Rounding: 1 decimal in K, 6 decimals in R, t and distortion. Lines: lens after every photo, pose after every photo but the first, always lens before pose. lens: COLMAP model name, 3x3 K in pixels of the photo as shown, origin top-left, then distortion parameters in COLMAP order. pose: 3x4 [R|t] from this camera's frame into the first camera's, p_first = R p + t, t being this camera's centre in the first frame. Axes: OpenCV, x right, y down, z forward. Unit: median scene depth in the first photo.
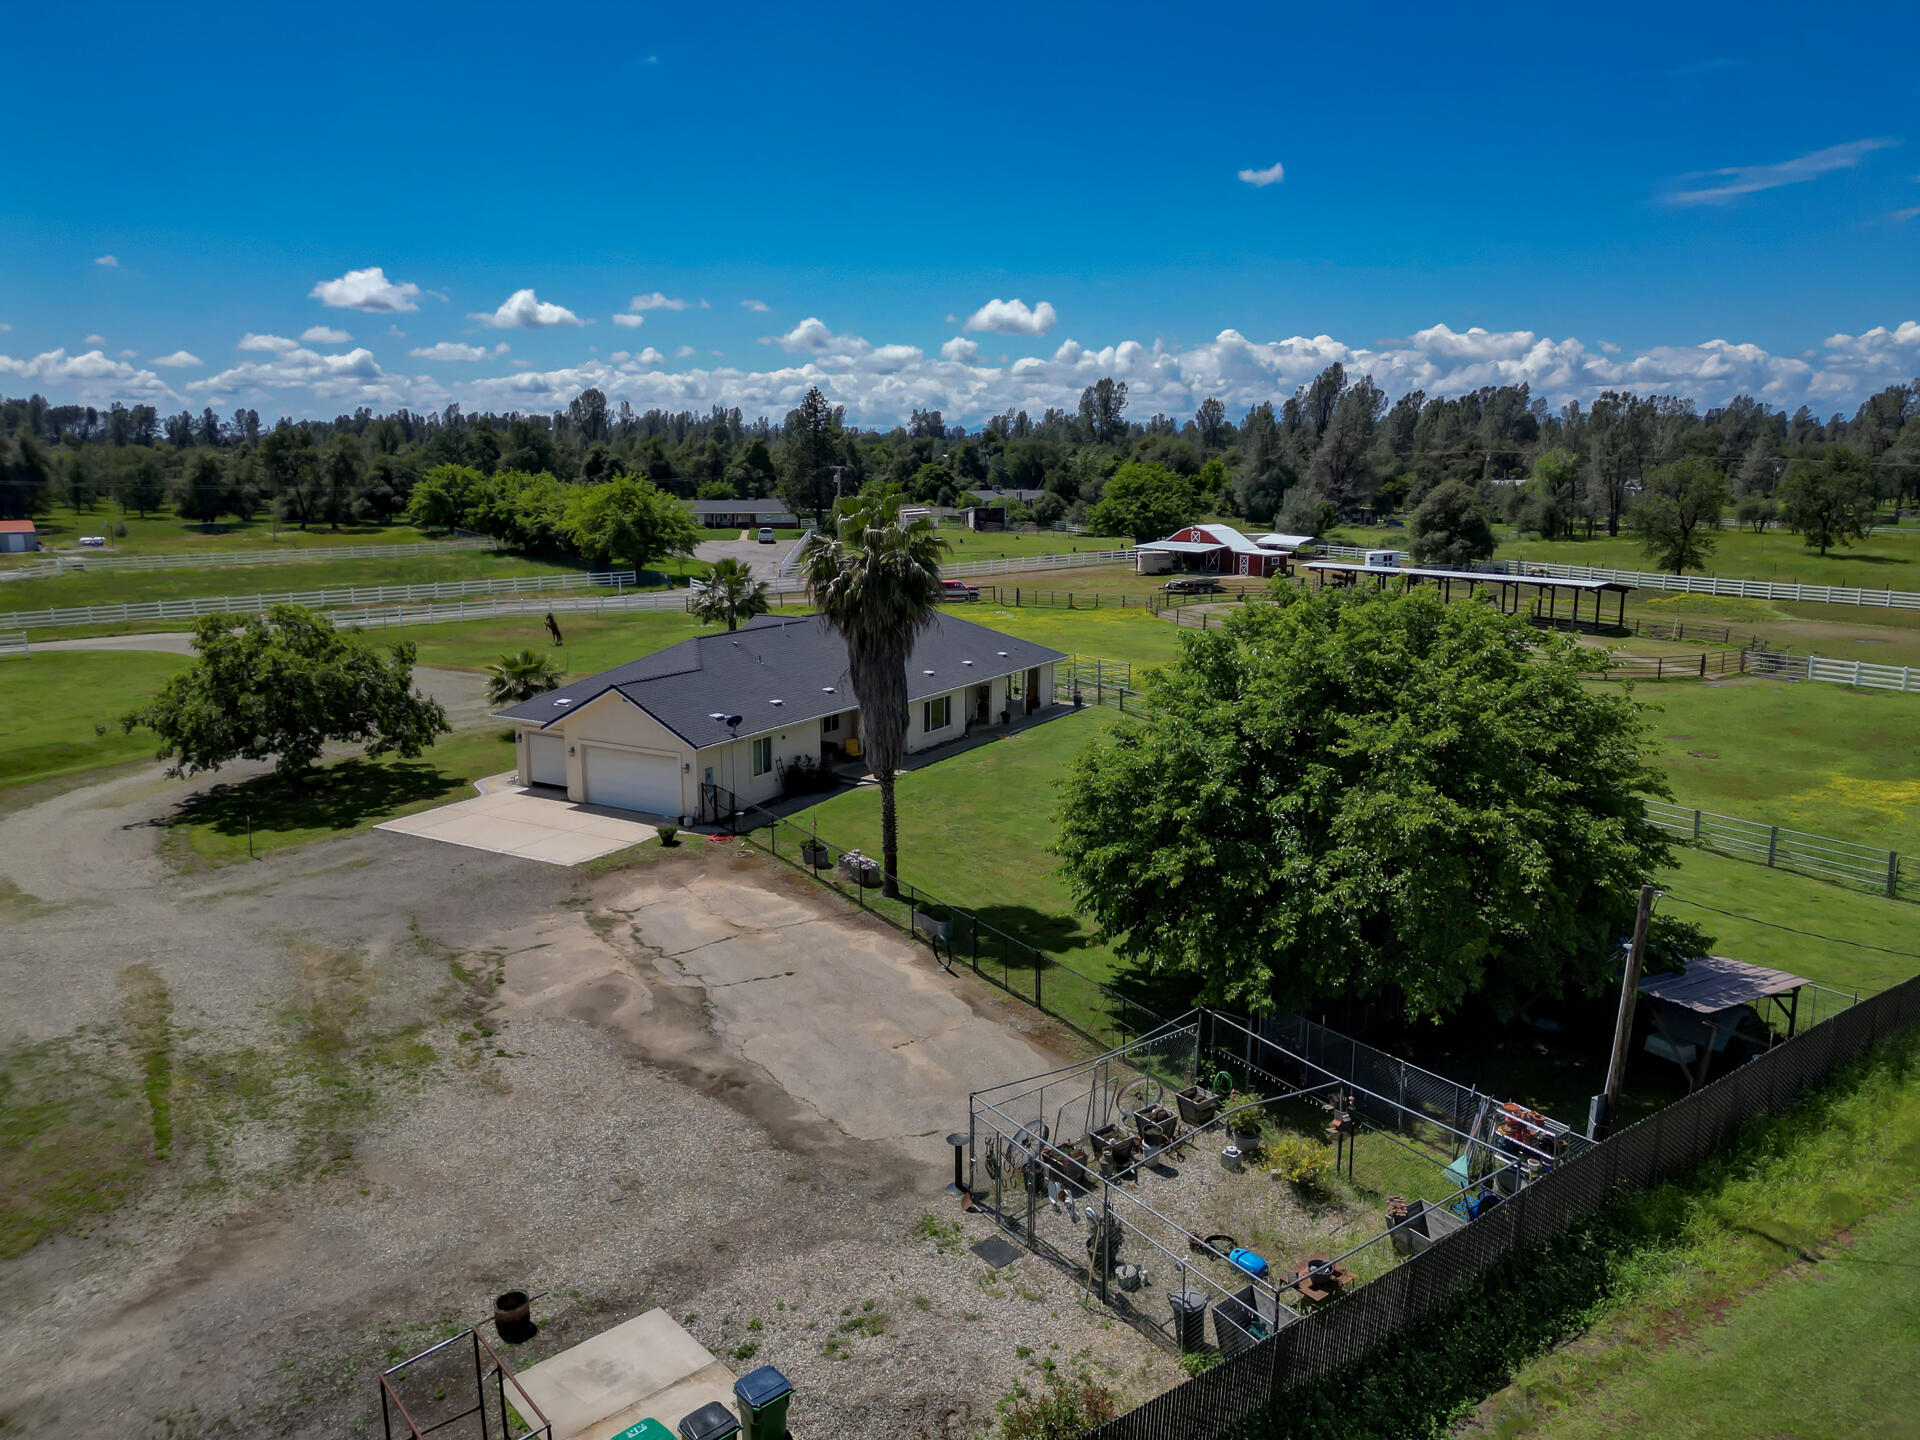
lens RADIAL K [[1340.0, 0, 966.9], [0, 1340.0, 717.7], [0, 0, 1]] dist [0.079194, -0.075671]
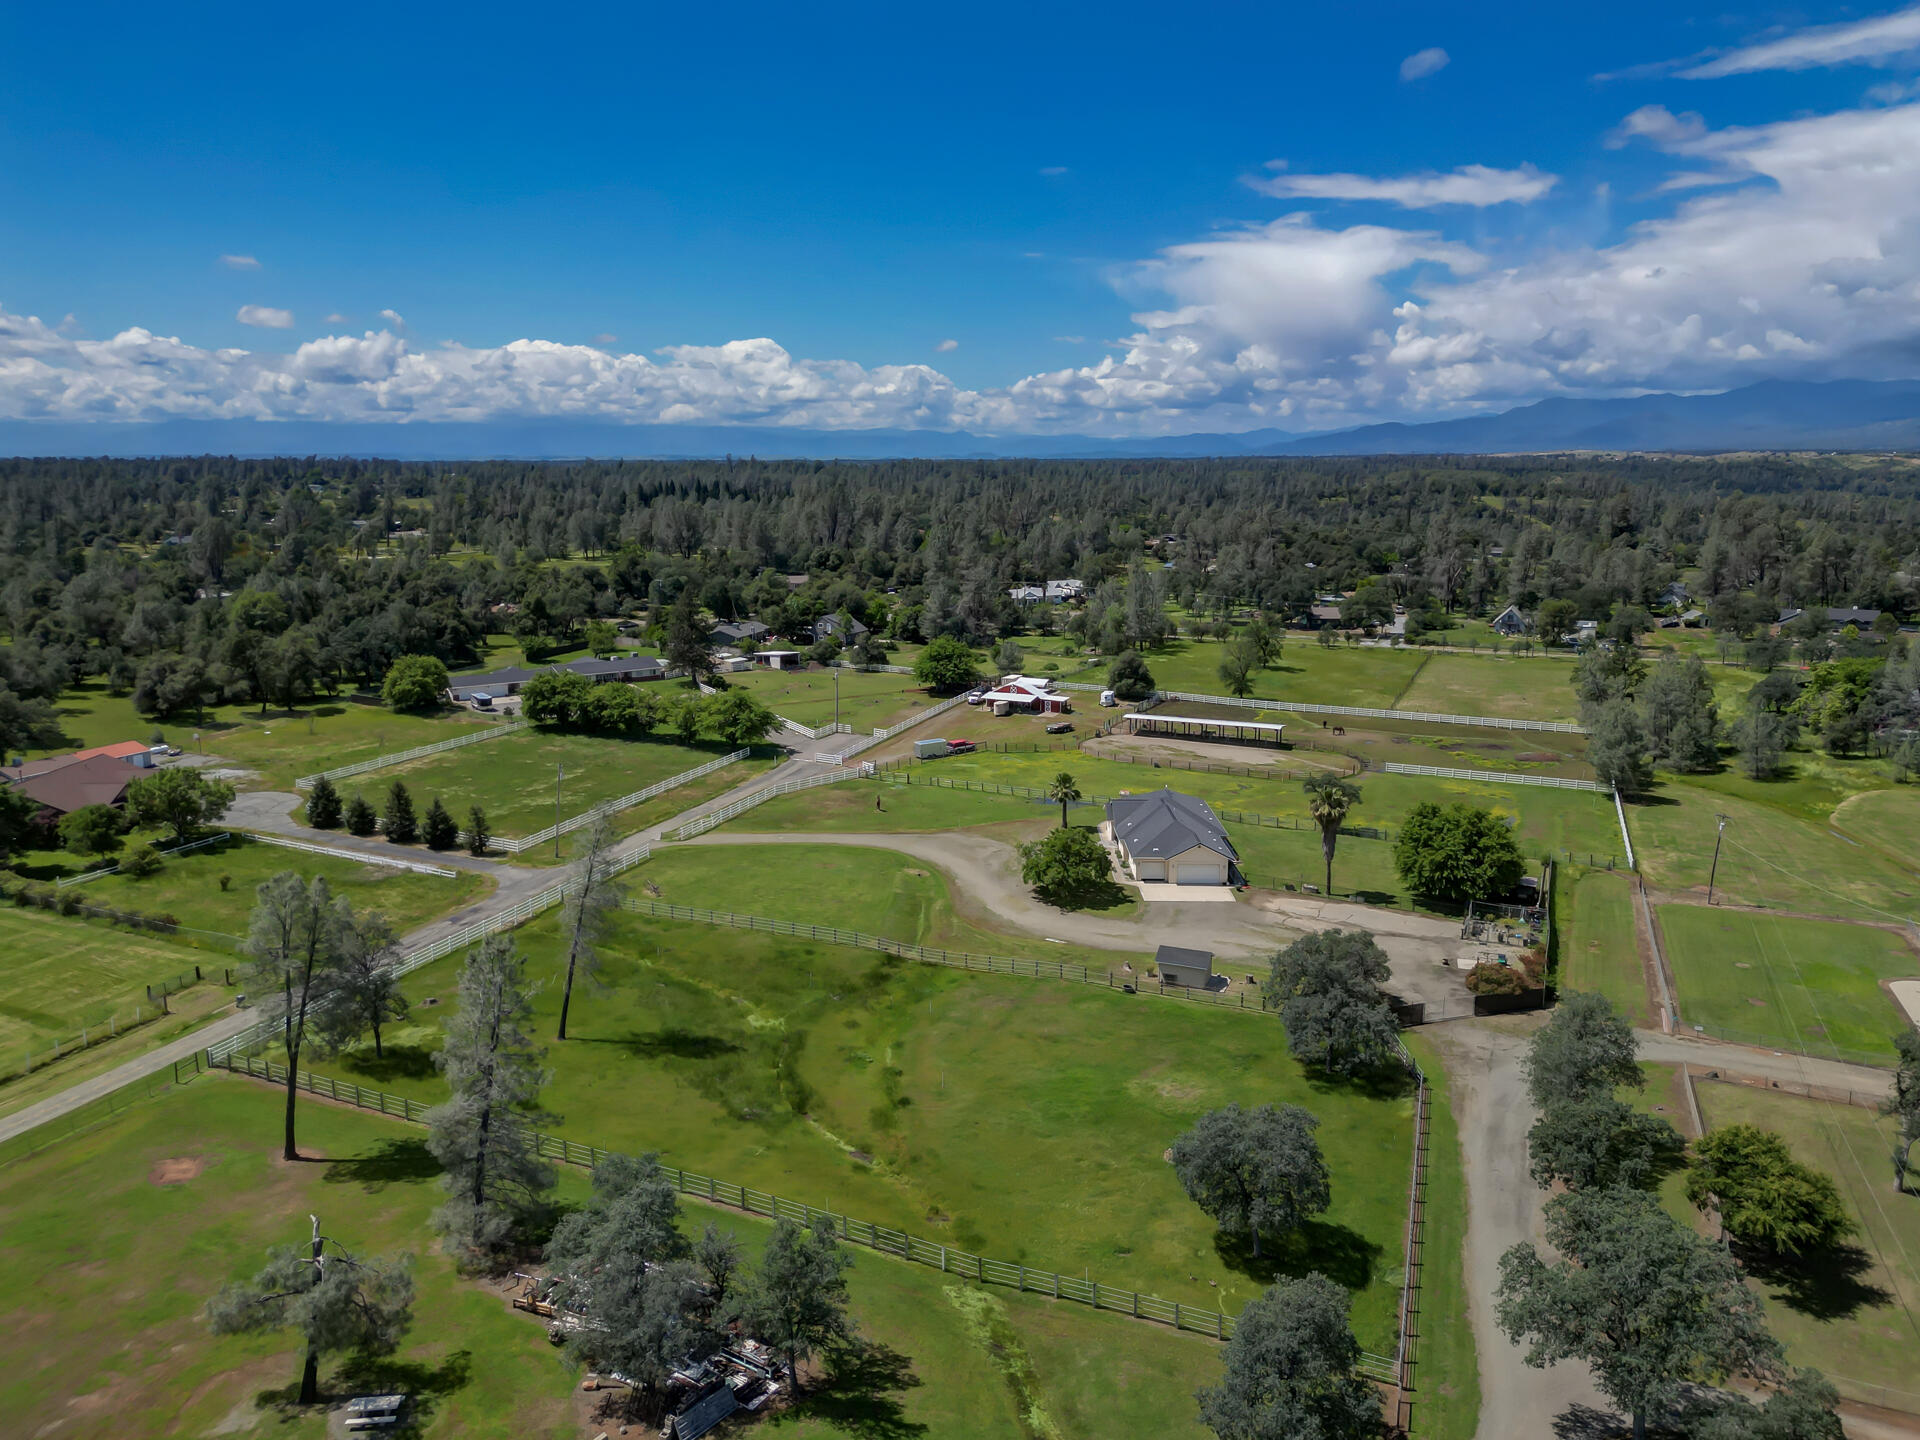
lens RADIAL K [[1340.0, 0, 966.9], [0, 1340.0, 717.7], [0, 0, 1]] dist [0.079194, -0.075671]
pose [[0.865450, -0.090096, 0.492828, -0.637677], [0.091809, 0.995560, 0.020778, -0.122023], [-0.492512, 0.027264, 0.869878, -0.407895]]
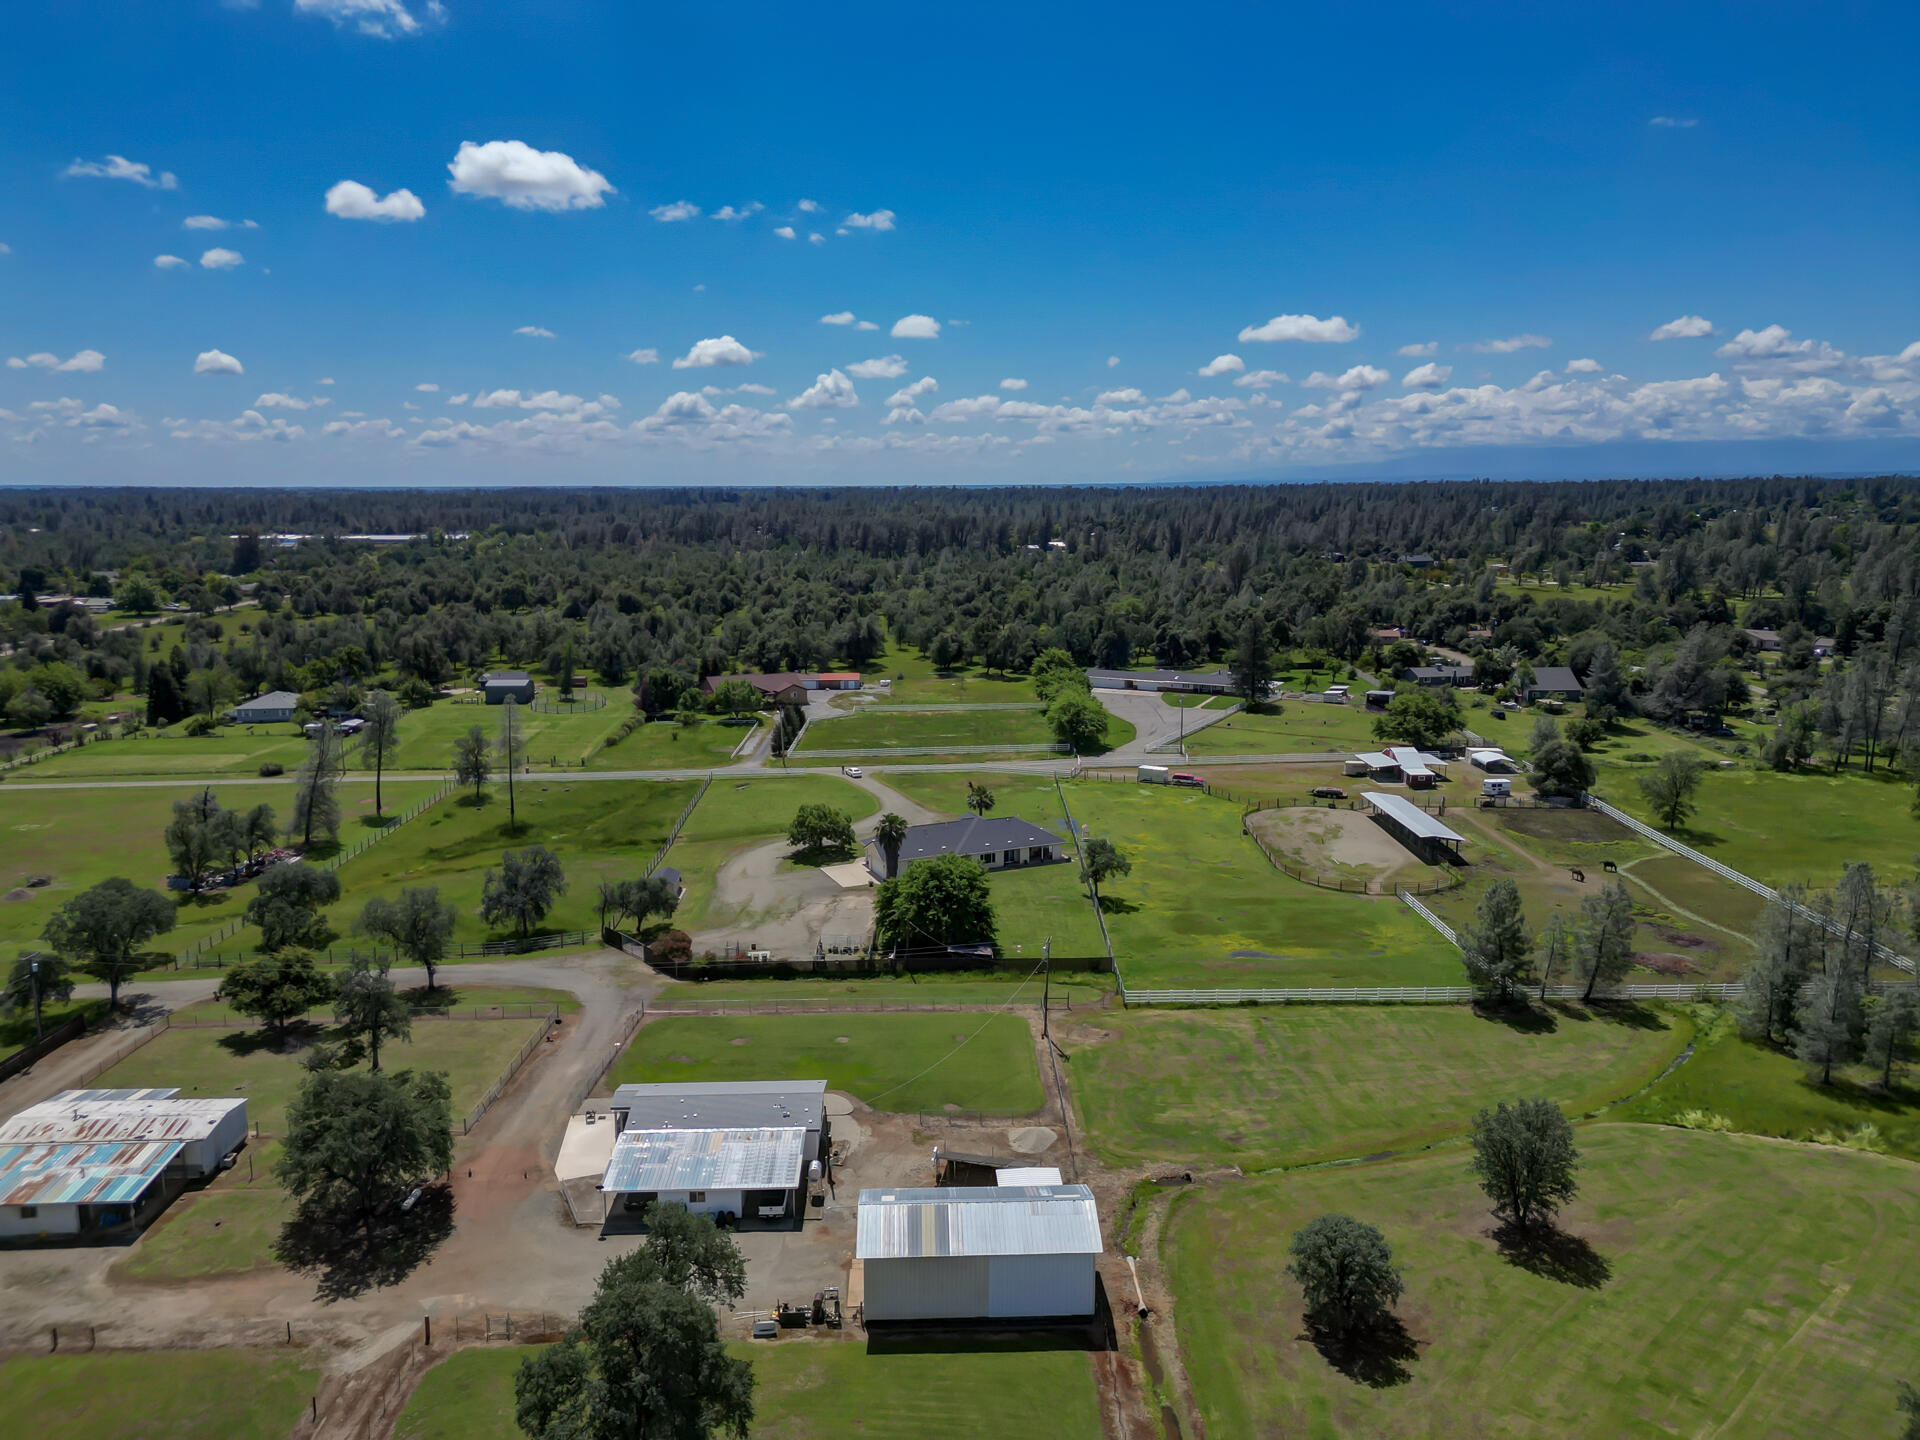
lens RADIAL K [[1329.0, 0, 955.8], [0, 1329.0, 735.4], [0, 0, 1]] dist [0.077964, -0.058405]
pose [[0.817035, 0.104683, -0.567005, 0.576154], [-0.105358, 0.993929, 0.031686, -0.132528], [0.566880, 0.033850, 0.823104, -0.554824]]
